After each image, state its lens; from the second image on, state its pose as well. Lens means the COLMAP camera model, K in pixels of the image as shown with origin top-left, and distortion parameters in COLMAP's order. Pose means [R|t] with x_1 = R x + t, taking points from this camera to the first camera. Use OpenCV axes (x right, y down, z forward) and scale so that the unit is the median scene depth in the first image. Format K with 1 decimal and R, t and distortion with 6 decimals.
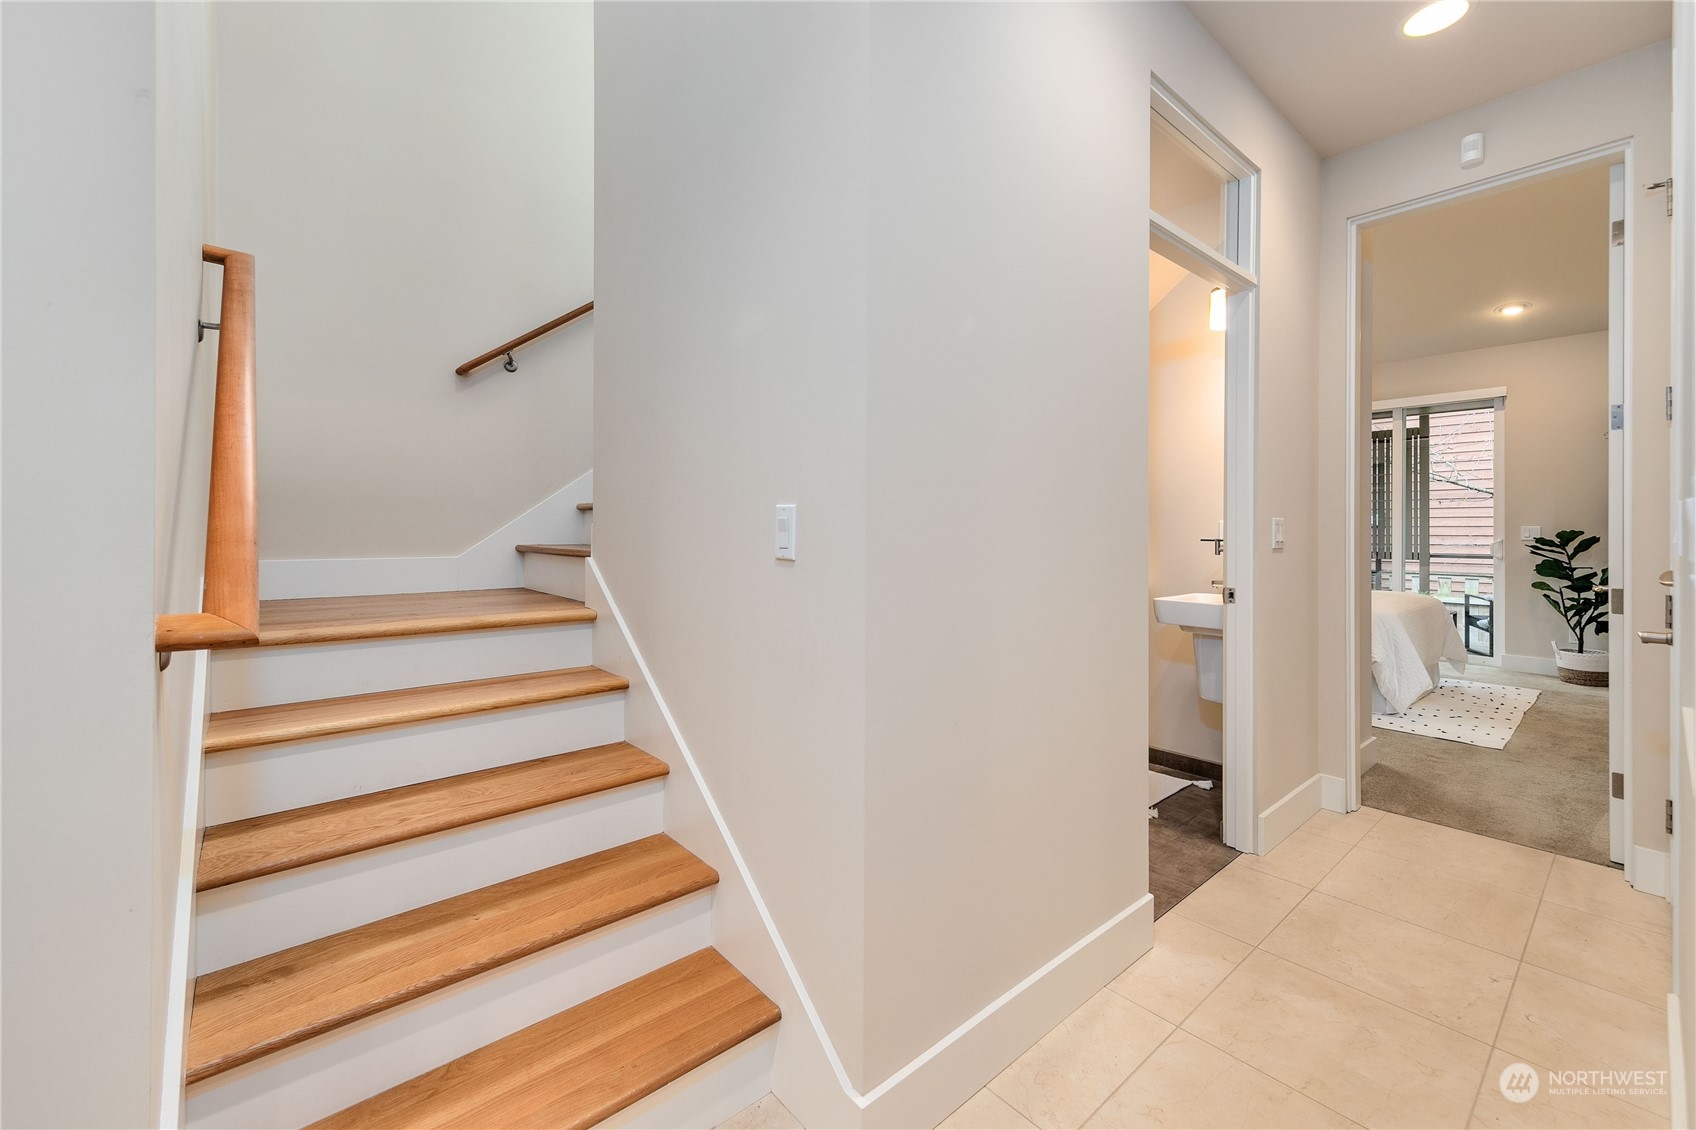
lens RADIAL K [[690.4, 0, 854.5], [0, 690.4, 528.6], [0, 0, 1]] dist [0.015995, -0.000457]
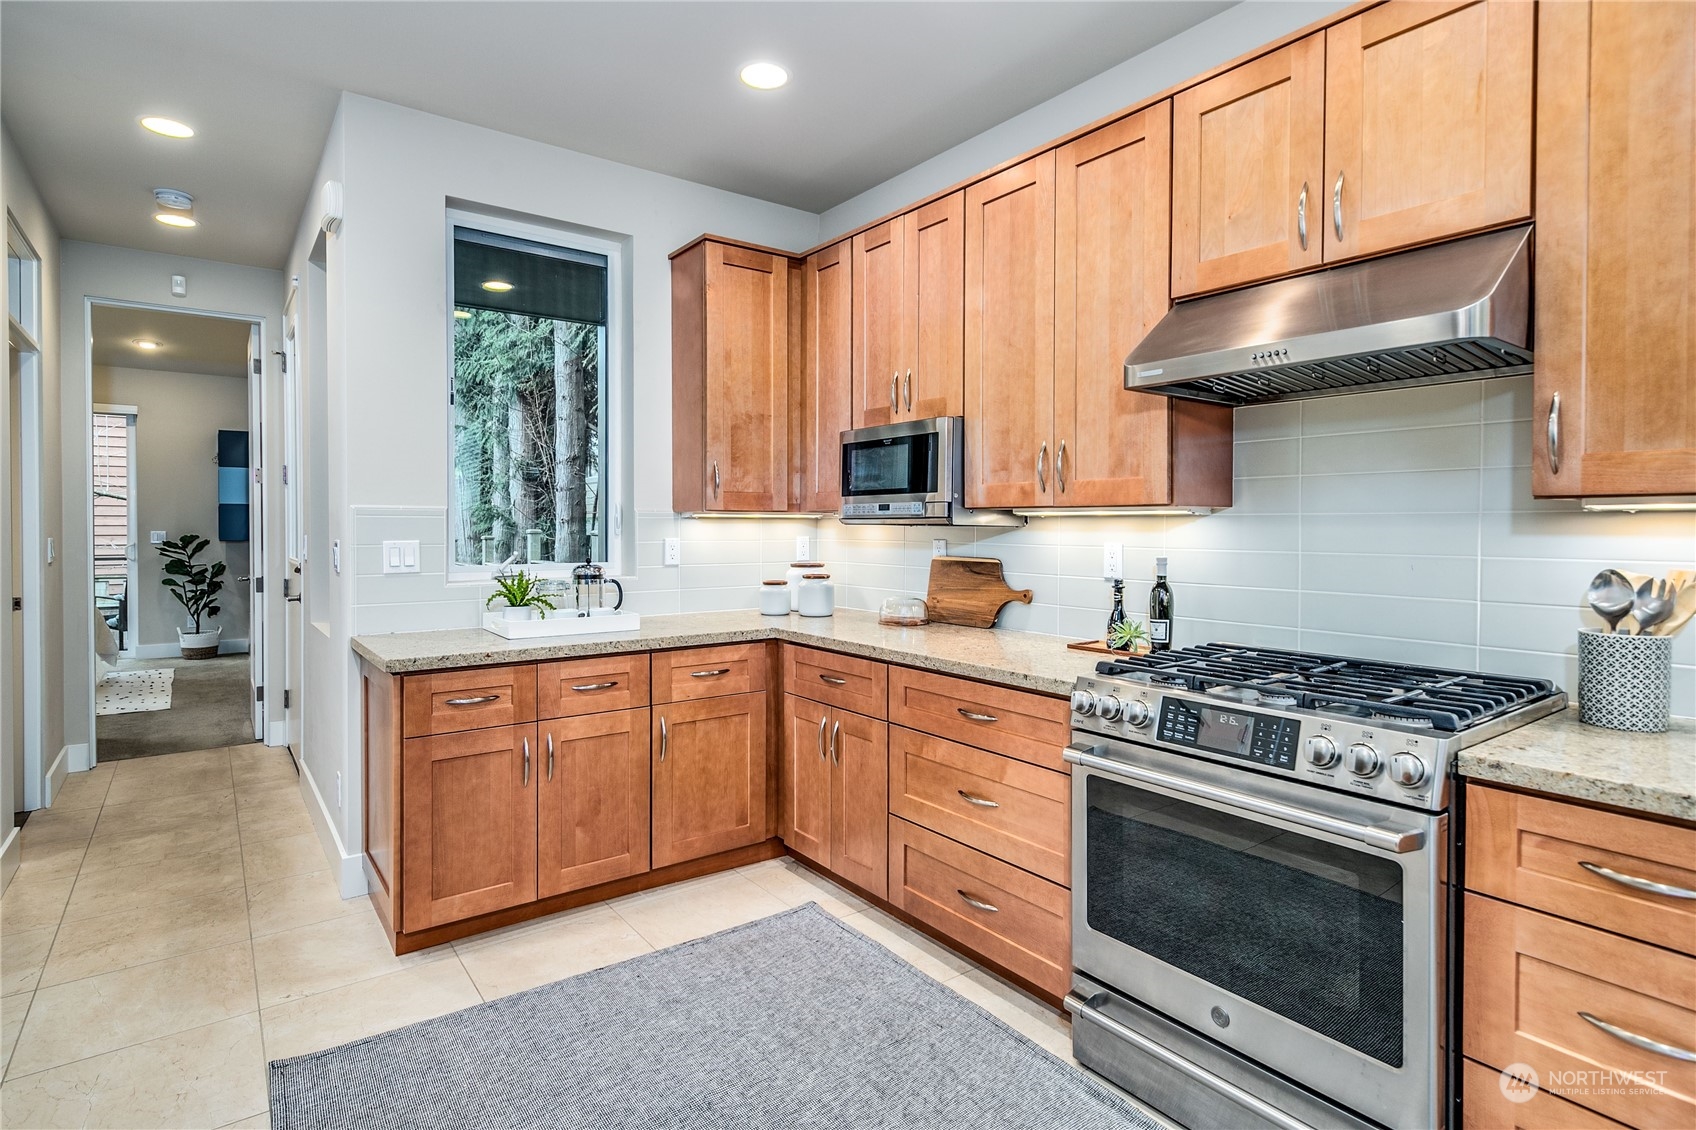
lens RADIAL K [[861.6, 0, 835.9], [0, 861.6, 534.2], [0, 0, 1]] dist [0.010200, -0.002647]
pose [[0.084858, -0.013947, 0.996295, -0.389168], [-0.001890, 0.999898, 0.014158, -0.022544], [-0.996391, -0.003084, 0.084823, -0.250414]]
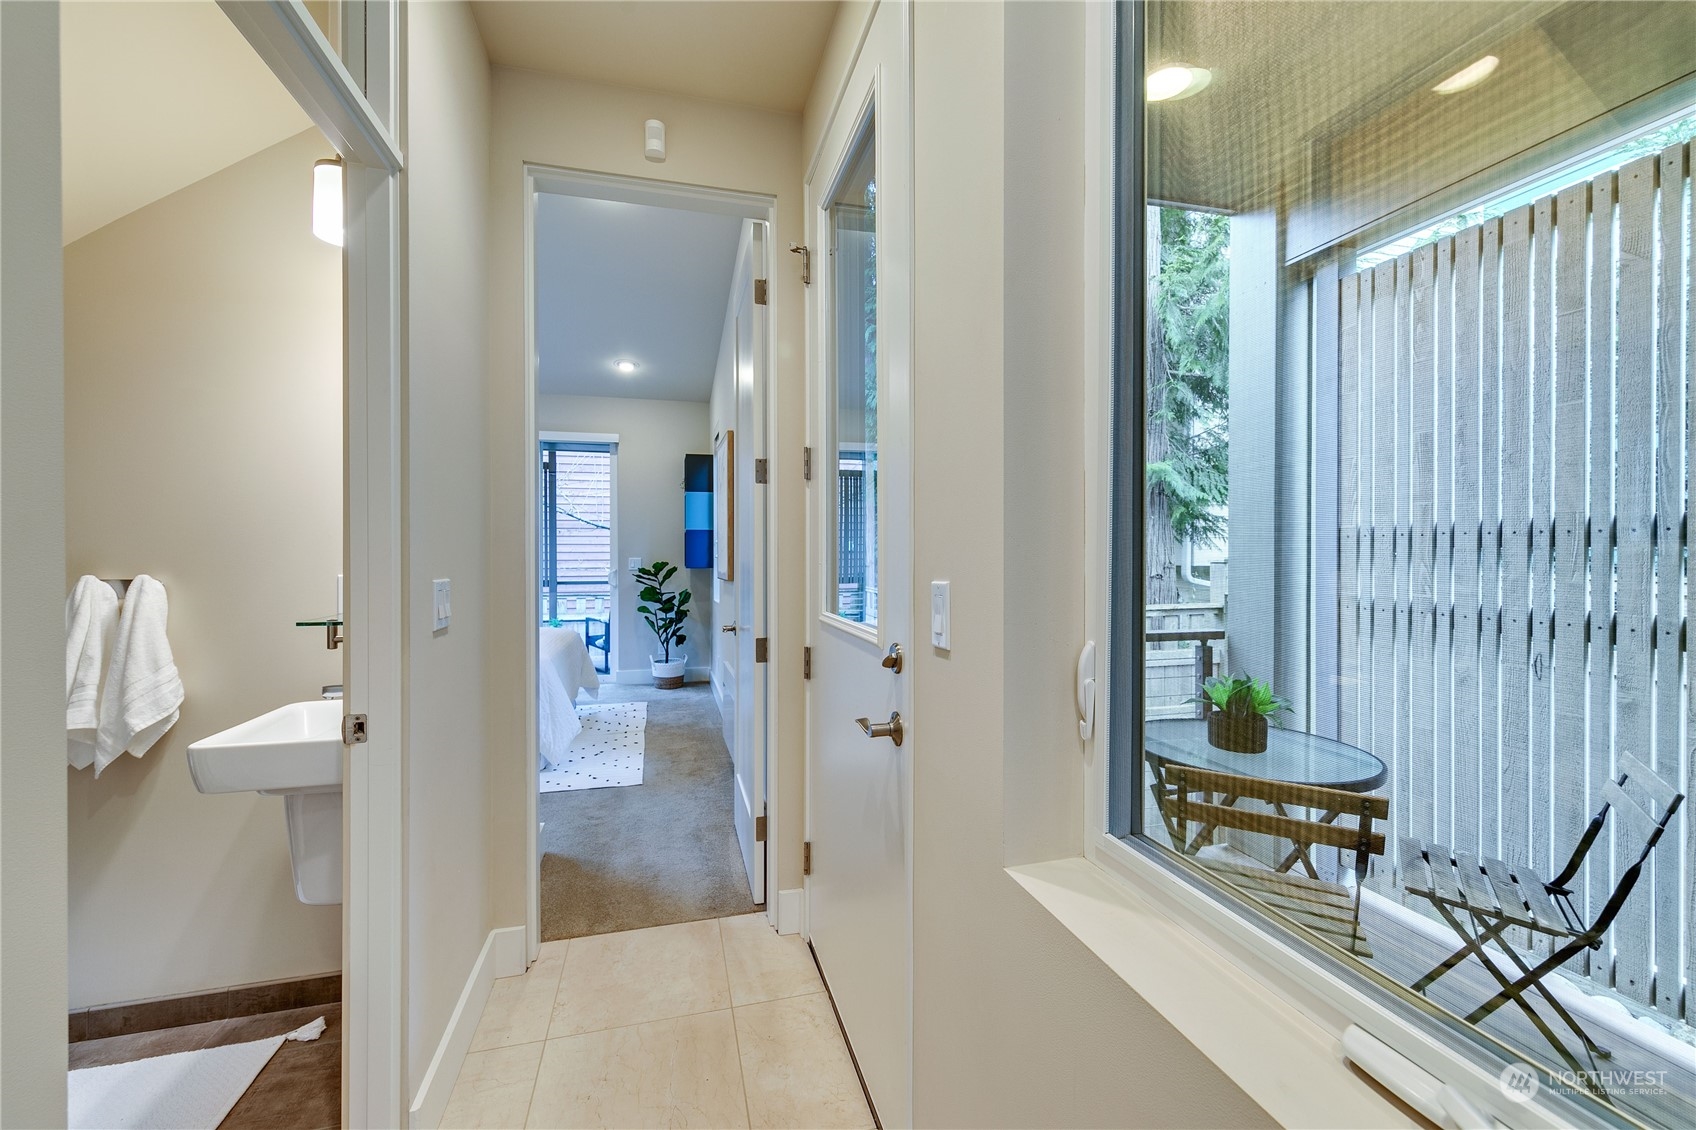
lens RADIAL K [[681.7, 0, 844.5], [0, 681.7, 556.7], [0, 0, 1]] dist [0.006449, -0.000456]
pose [[0.442153, -0.010126, 0.896882, 0.110412], [-0.001279, 0.999928, 0.011920, -0.020806], [-0.896939, -0.006418, 0.442108, 0.201352]]
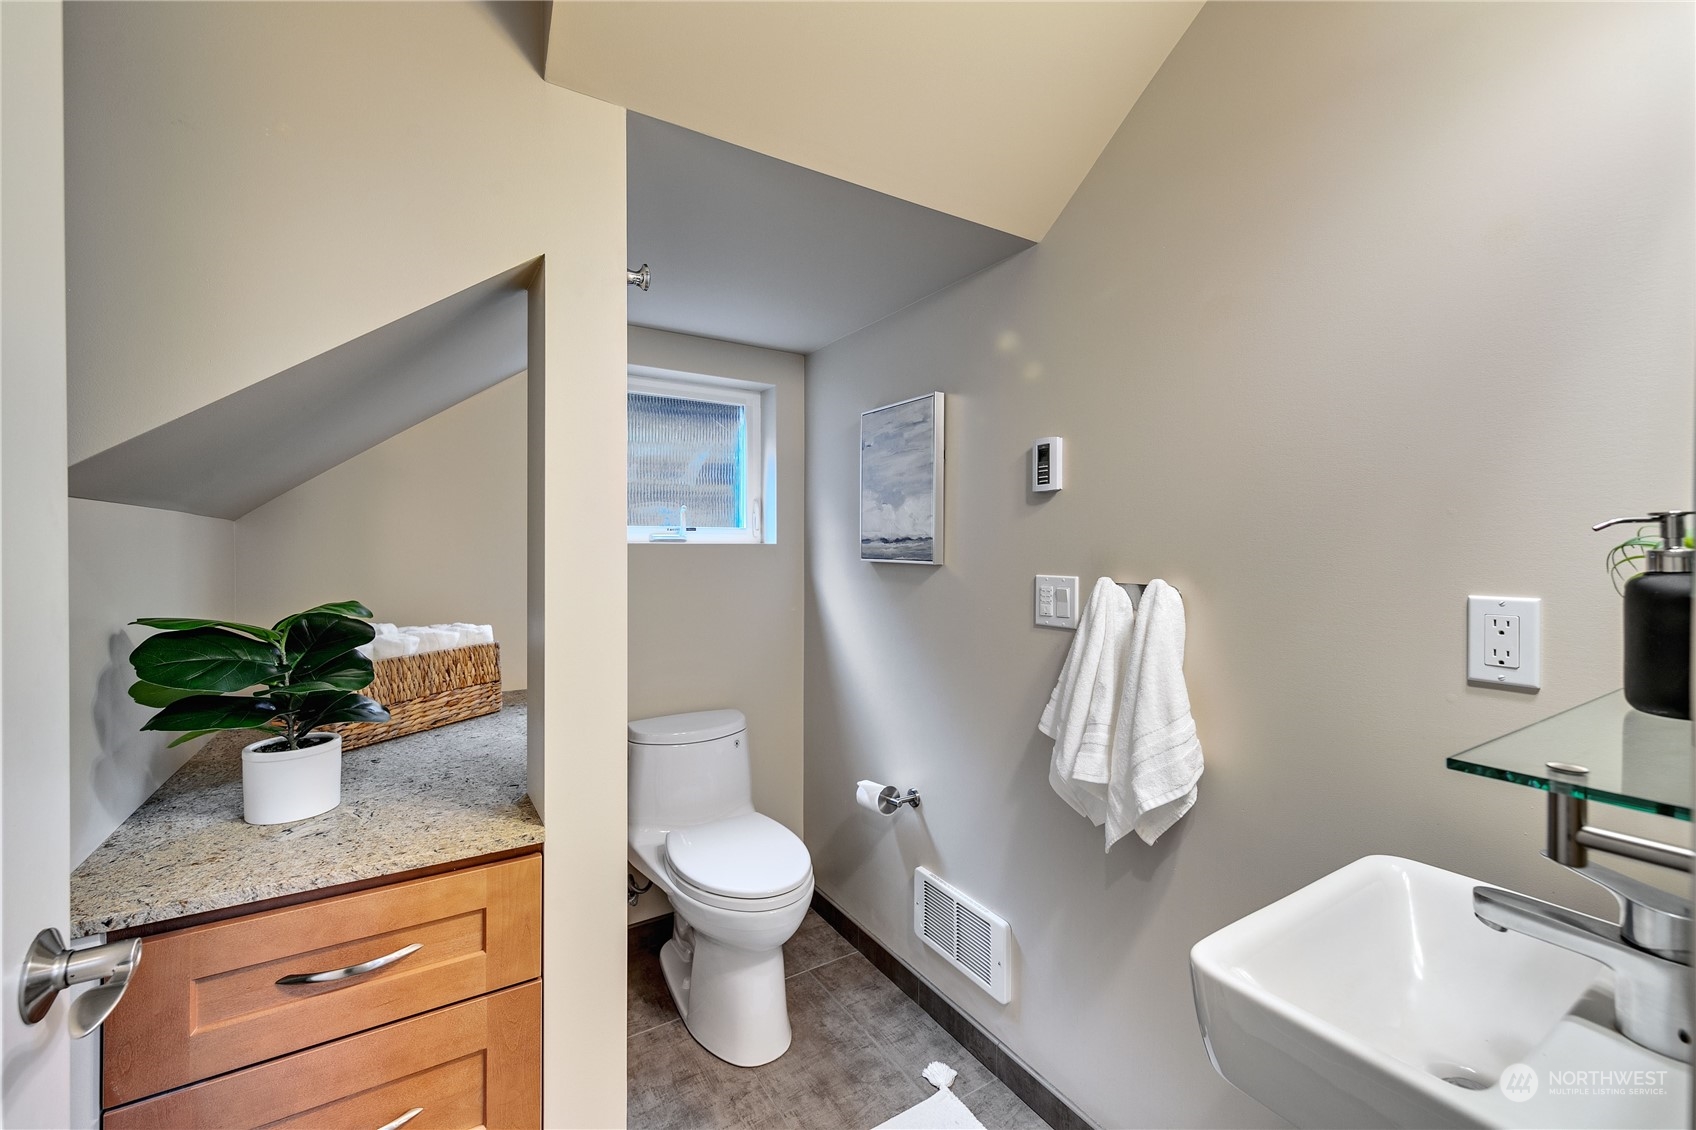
lens RADIAL K [[681.7, 0, 815.0], [0, 681.7, 549.1], [0, 0, 1]] dist [0.006449, -0.000456]
pose [[0.981694, -0.007976, -0.190300, 0.185581], [0.010443, 0.999874, 0.011965, -0.022240], [0.190181, -0.013734, 0.981653, 0.395536]]
